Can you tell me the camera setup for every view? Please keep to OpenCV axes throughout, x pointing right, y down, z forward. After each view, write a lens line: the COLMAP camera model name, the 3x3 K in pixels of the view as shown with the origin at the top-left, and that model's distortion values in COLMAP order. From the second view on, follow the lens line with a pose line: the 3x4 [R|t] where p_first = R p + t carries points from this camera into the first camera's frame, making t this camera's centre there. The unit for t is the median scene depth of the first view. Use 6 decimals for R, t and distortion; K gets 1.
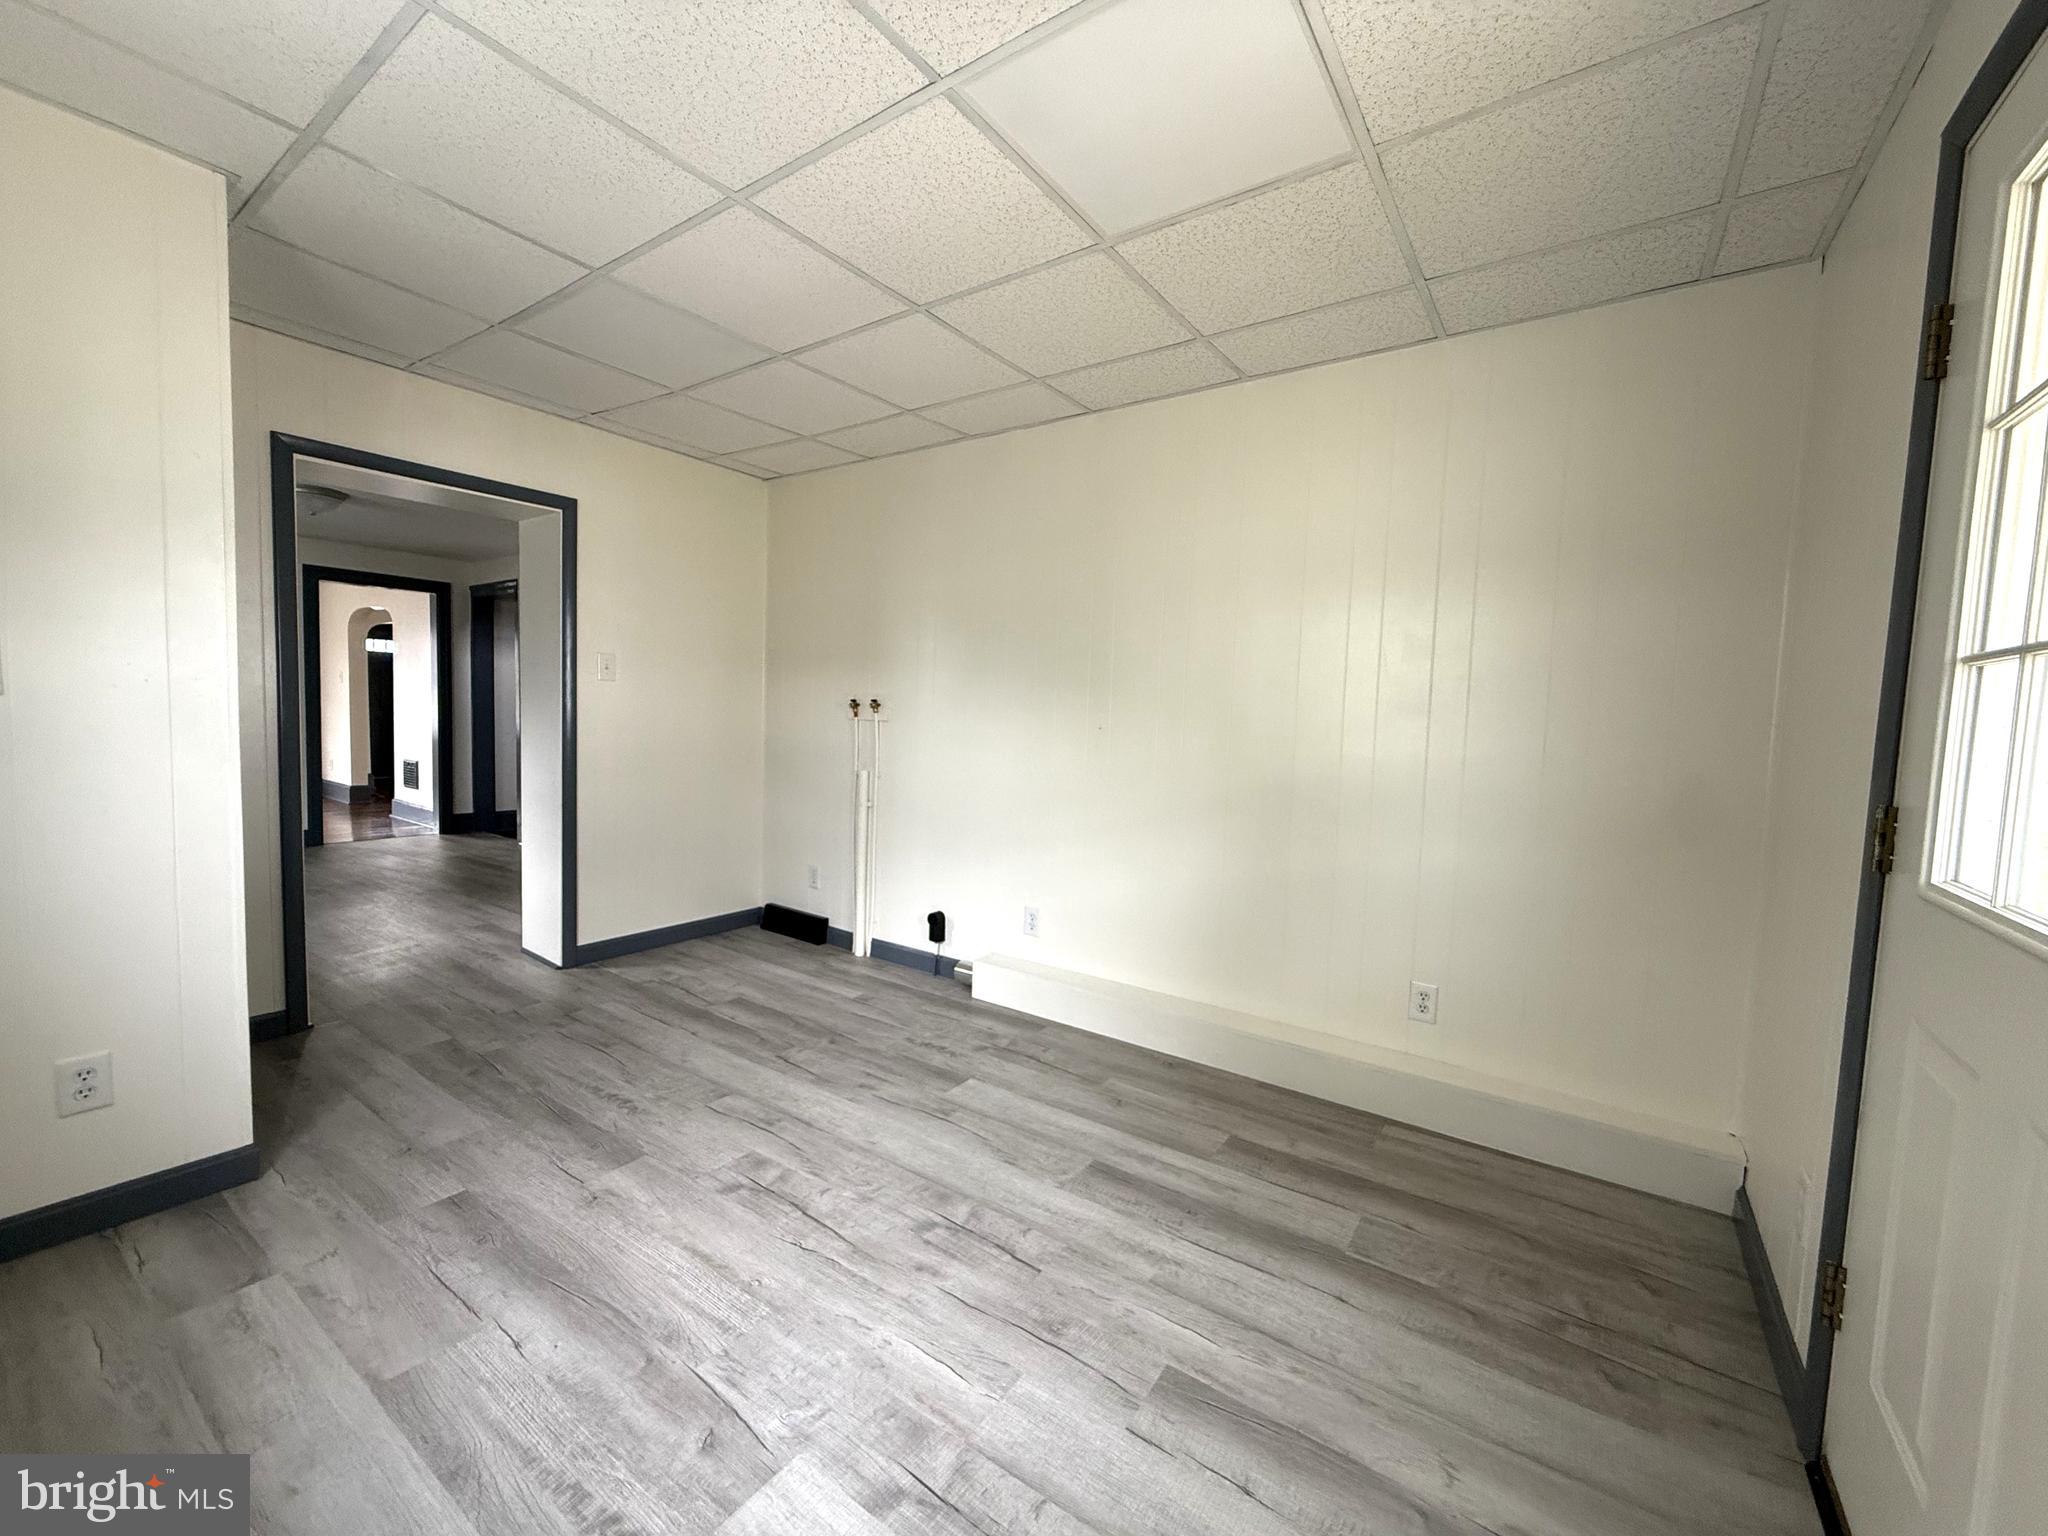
lens RADIAL K [[817.5, 0, 1010.3], [0, 817.5, 756.0], [0, 0, 1]] dist [0.001038, 0.000483]
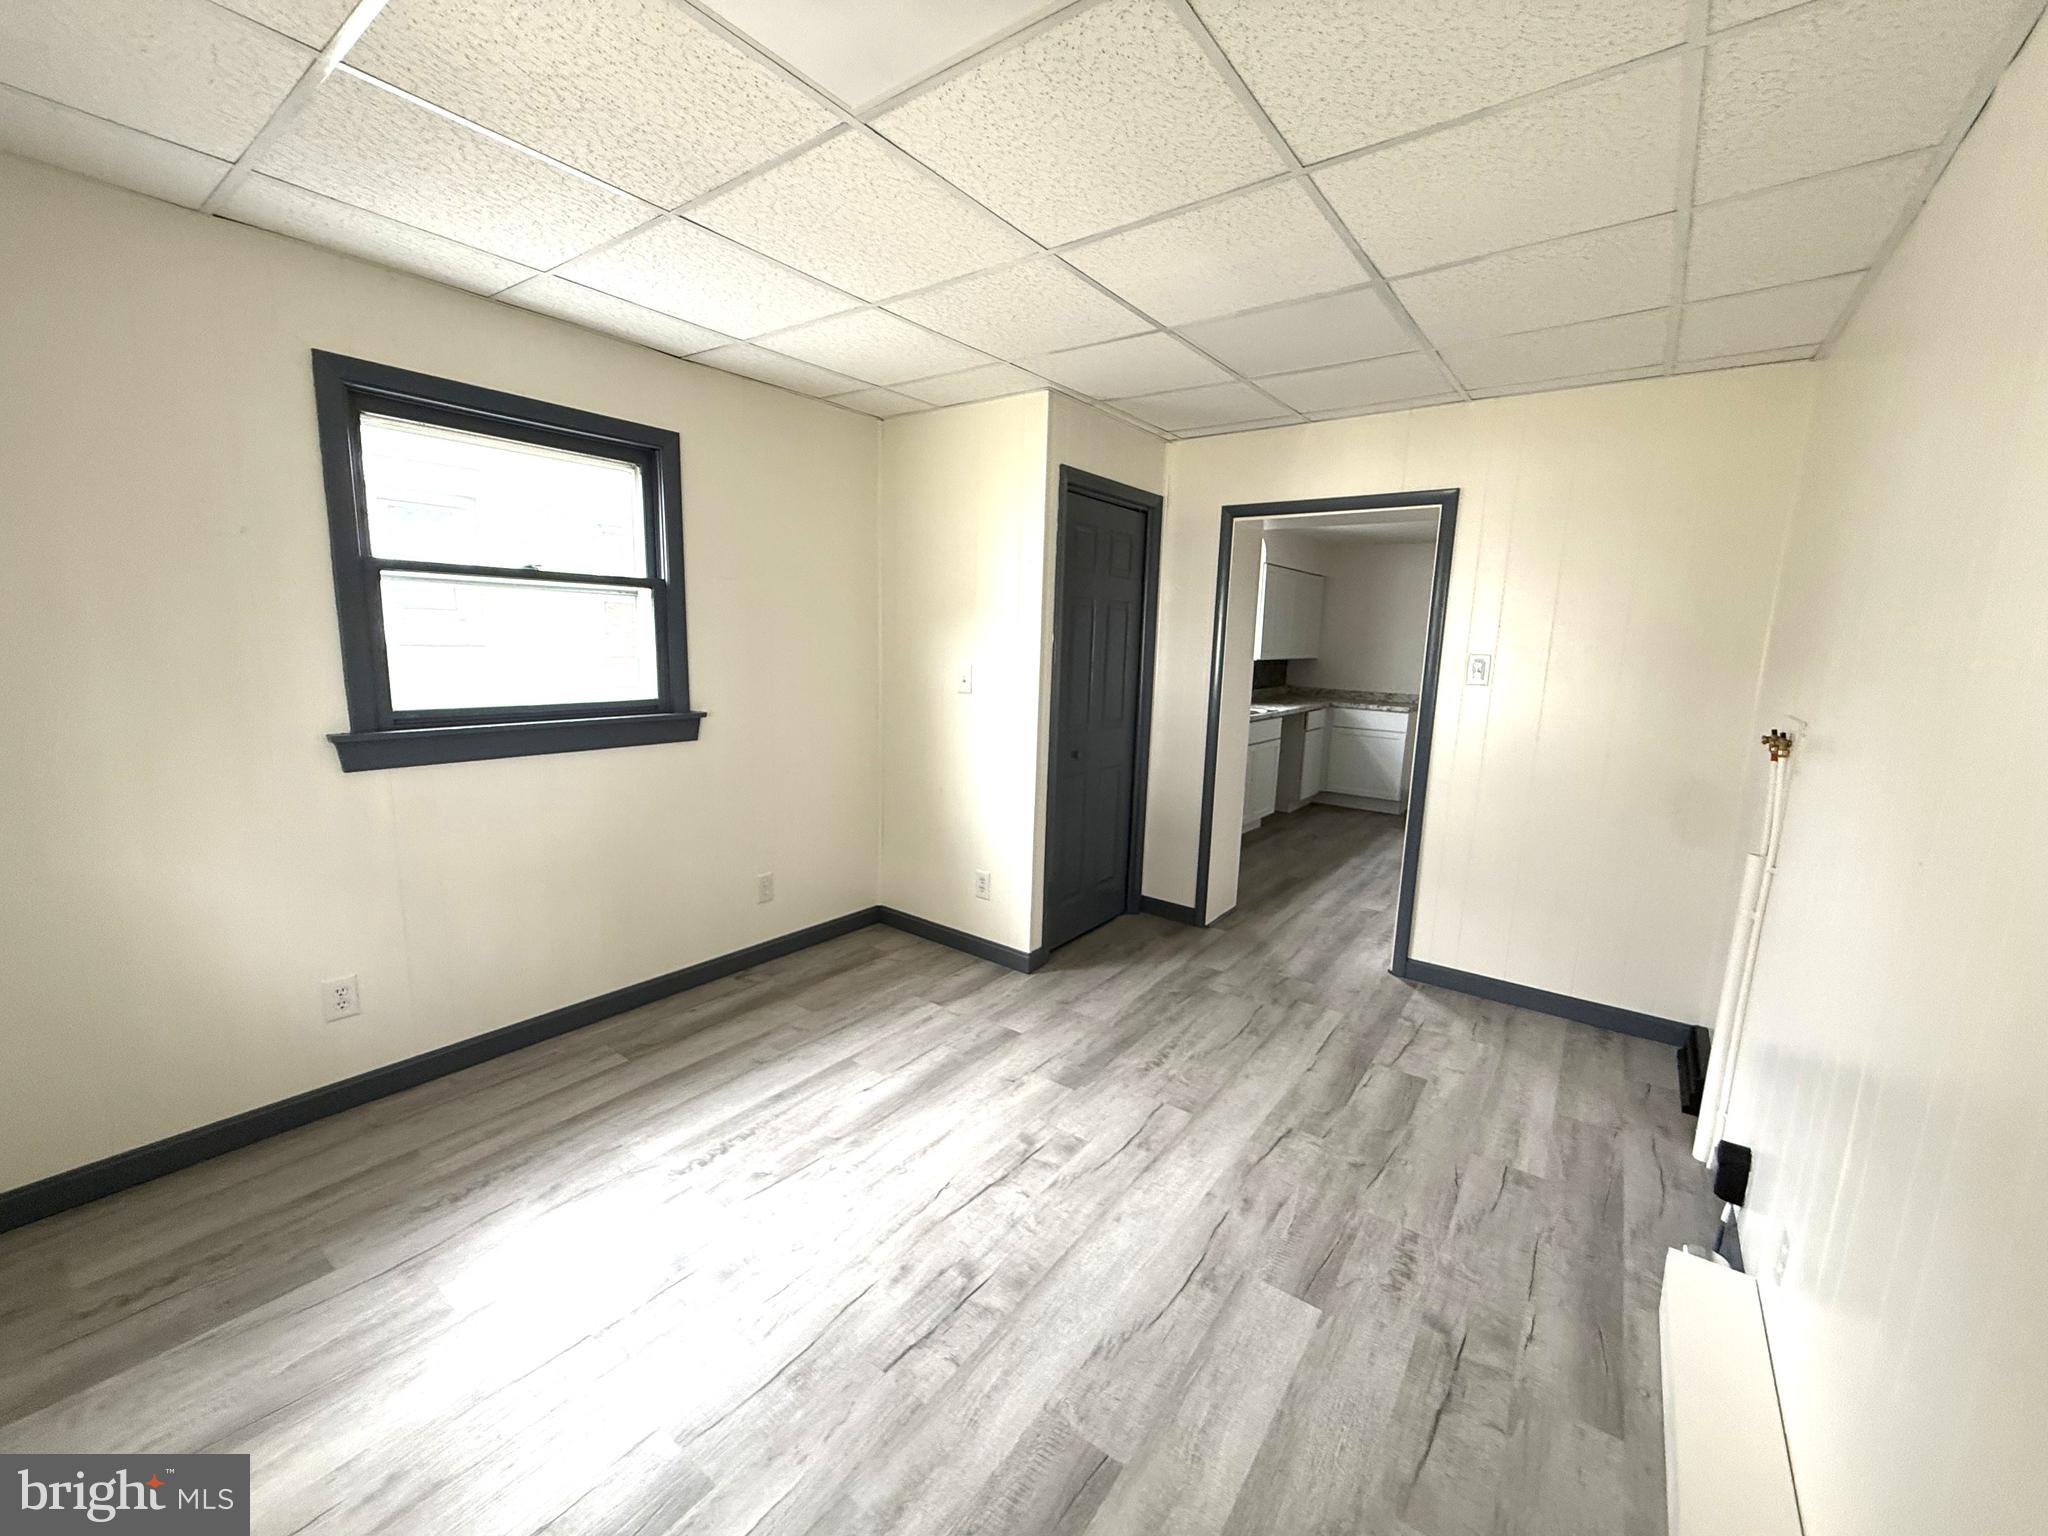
lens RADIAL K [[817.5, 0, 1028.4], [0, 817.5, 756.9], [0, 0, 1]] dist [0.001038, 0.000483]
pose [[-0.019097, 0.114667, -0.993220, 0.603094], [-0.085146, 0.989606, 0.115887, -0.113327], [0.996185, 0.086782, -0.009135, 0.781876]]
